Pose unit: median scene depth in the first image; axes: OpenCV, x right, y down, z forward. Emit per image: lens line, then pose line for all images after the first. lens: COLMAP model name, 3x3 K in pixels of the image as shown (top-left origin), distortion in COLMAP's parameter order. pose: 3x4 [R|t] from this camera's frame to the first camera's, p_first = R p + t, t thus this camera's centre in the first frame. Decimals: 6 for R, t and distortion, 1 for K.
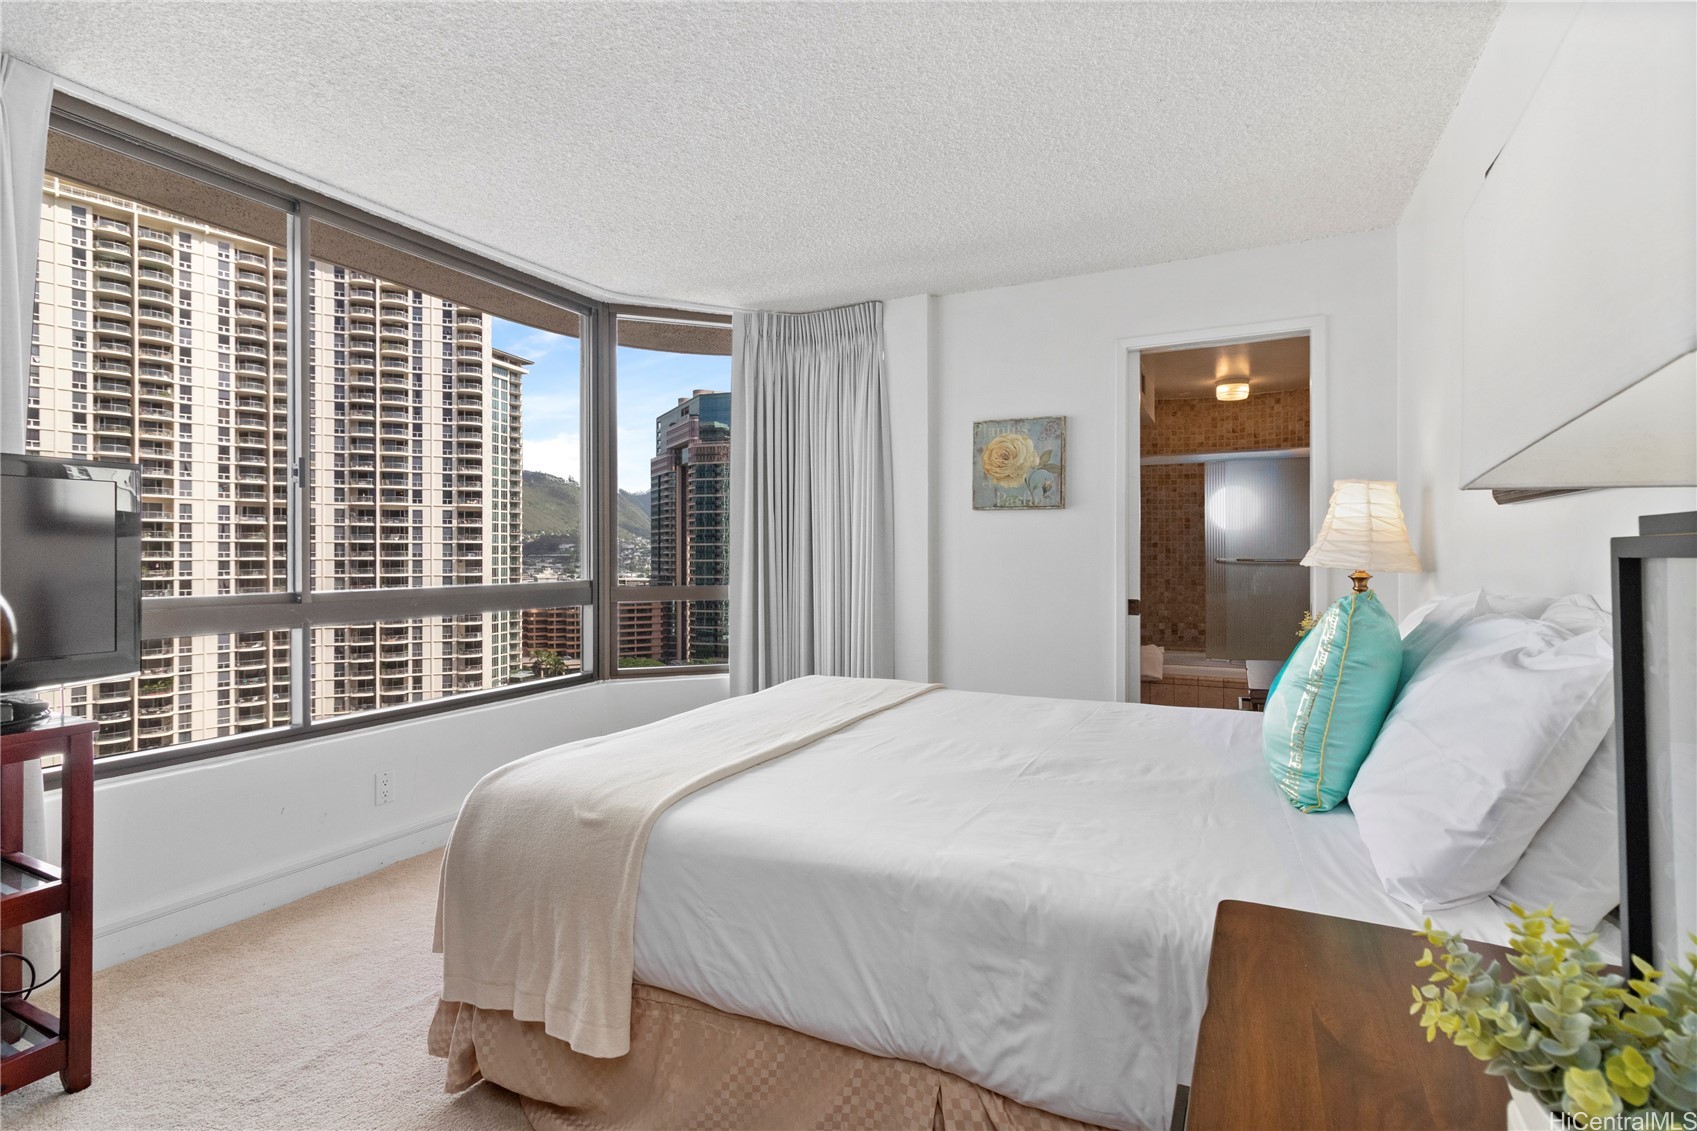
lens RADIAL K [[783.8, 0, 850.9], [0, 783.8, 558.4], [0, 0, 1]] dist [0.009114, 0.000363]
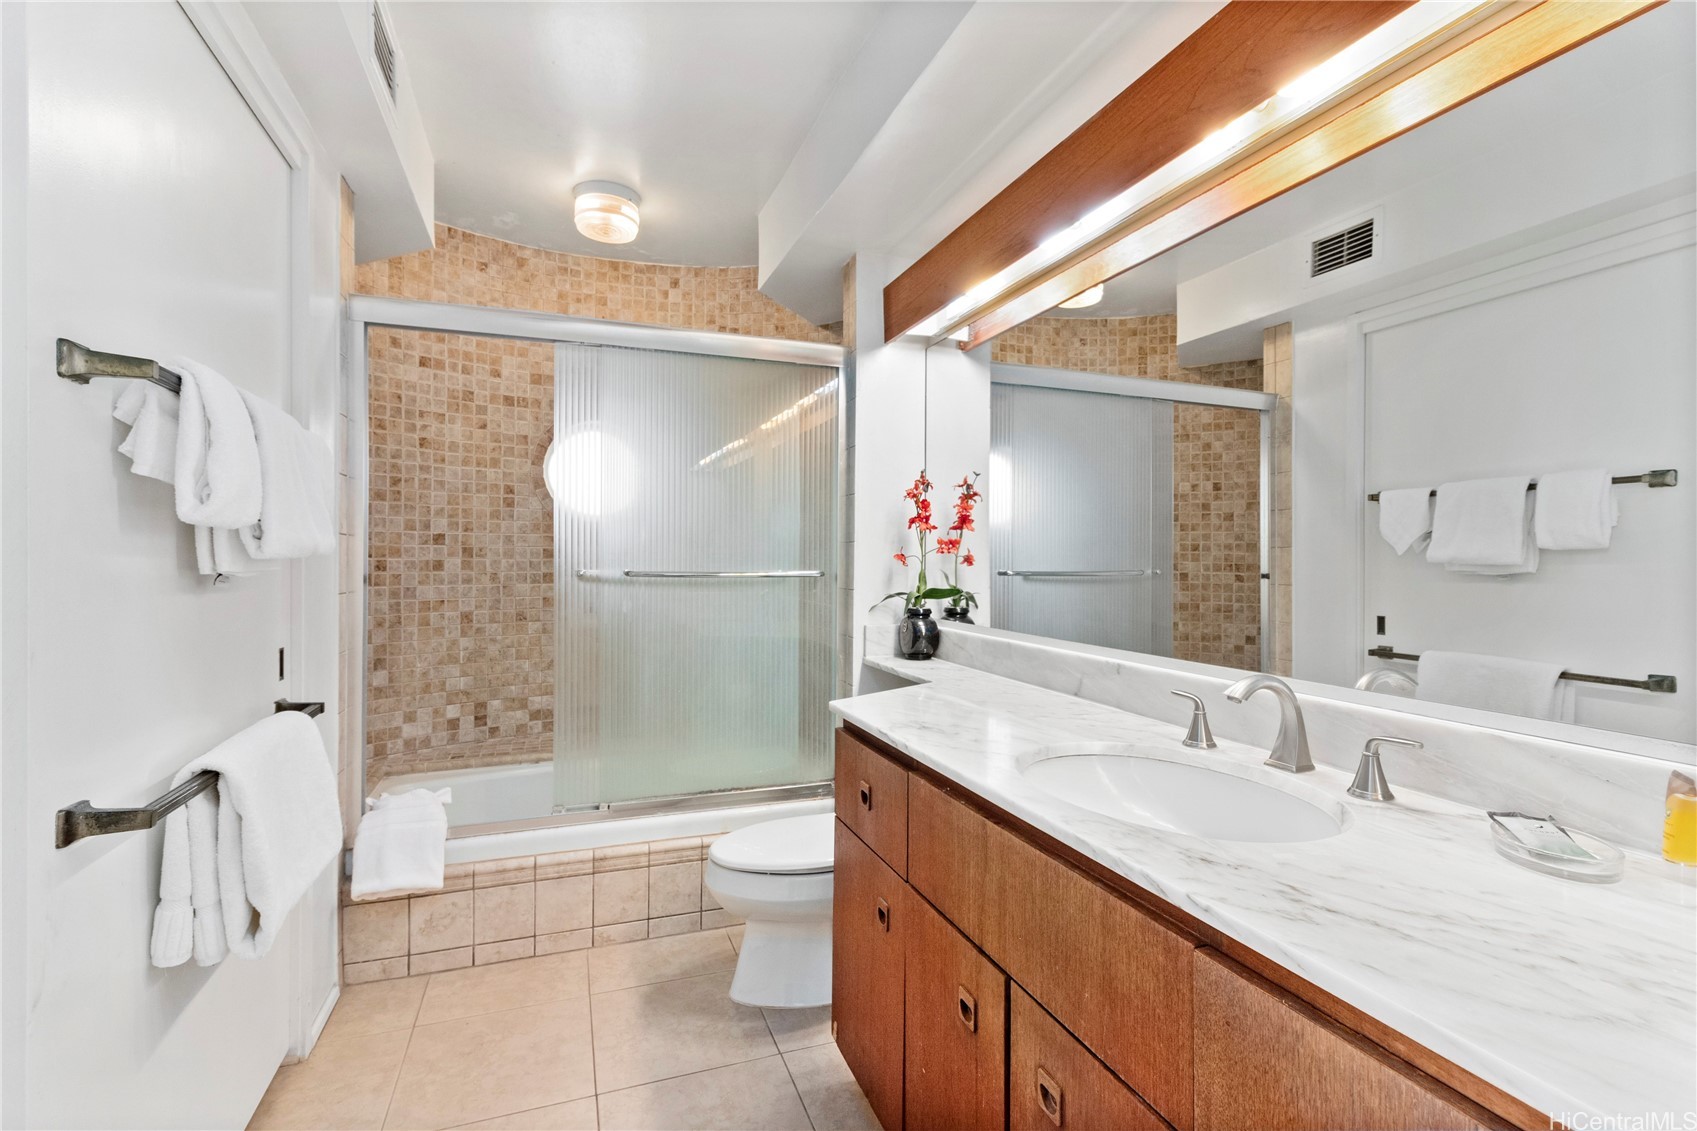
lens RADIAL K [[783.8, 0, 850.1], [0, 783.8, 566.4], [0, 0, 1]] dist [0.009114, 0.000363]
pose [[0.686054, 0.005959, 0.727526, 0.217409], [-0.007434, 0.999972, -0.001180, -0.002079], [-0.727512, -0.004599, 0.686079, 0.506386]]
